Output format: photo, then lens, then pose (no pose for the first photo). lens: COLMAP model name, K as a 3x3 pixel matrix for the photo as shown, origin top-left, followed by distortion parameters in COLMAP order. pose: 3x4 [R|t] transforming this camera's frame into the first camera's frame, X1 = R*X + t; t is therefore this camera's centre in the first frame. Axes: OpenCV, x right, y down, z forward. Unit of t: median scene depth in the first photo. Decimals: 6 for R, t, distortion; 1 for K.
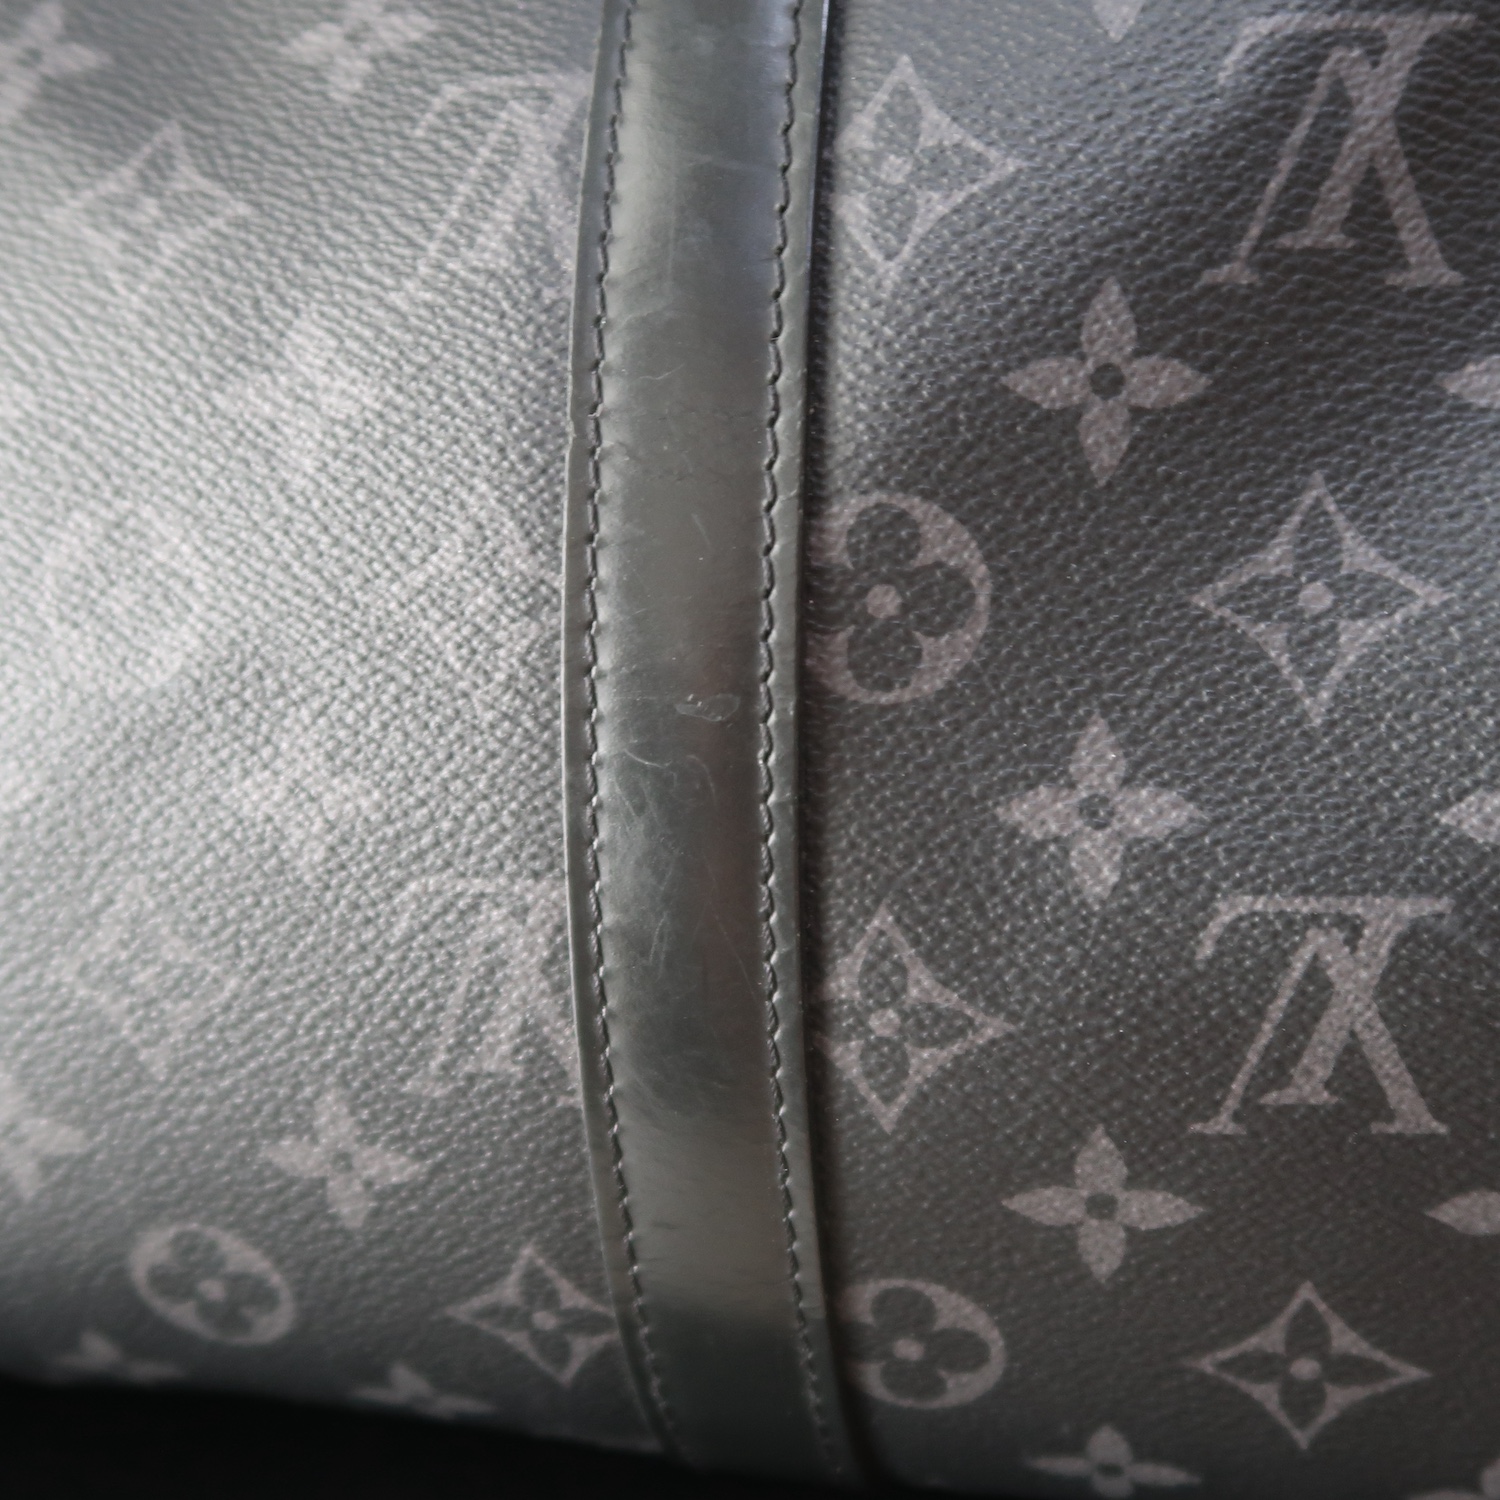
lens RADIAL K [[2133.8, 0, 759.3], [0, 2133.8, 741.6], [0, 0, 1]] dist [0.004434, -0.025680]
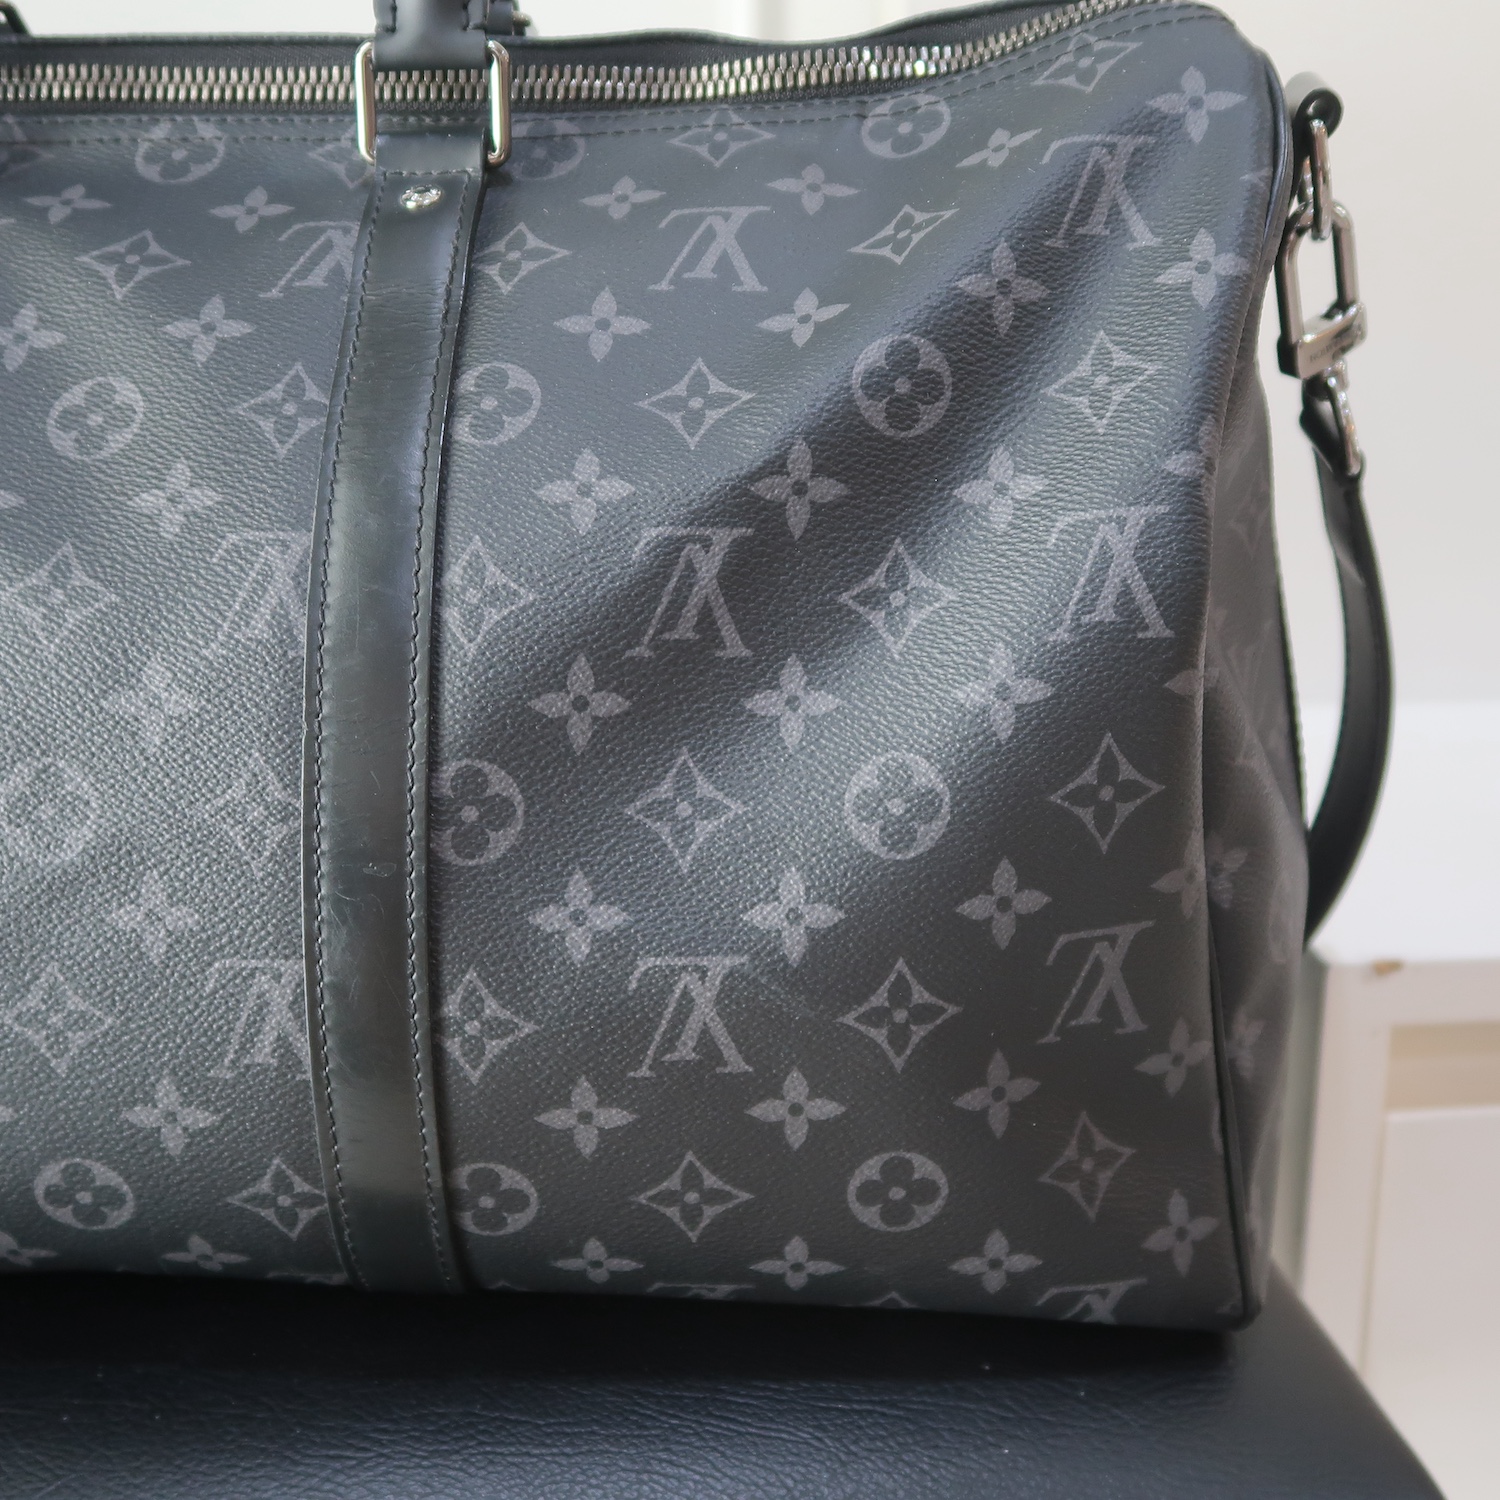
lens RADIAL K [[2133.8, 0, 759.3], [0, 2133.8, 741.6], [0, 0, 1]] dist [0.004434, -0.025680]
pose [[0.979314, -0.011945, 0.201993, -0.074341], [0.013752, 0.999877, -0.007543, -0.109468], [-0.201878, 0.010165, 0.979358, -0.949258]]
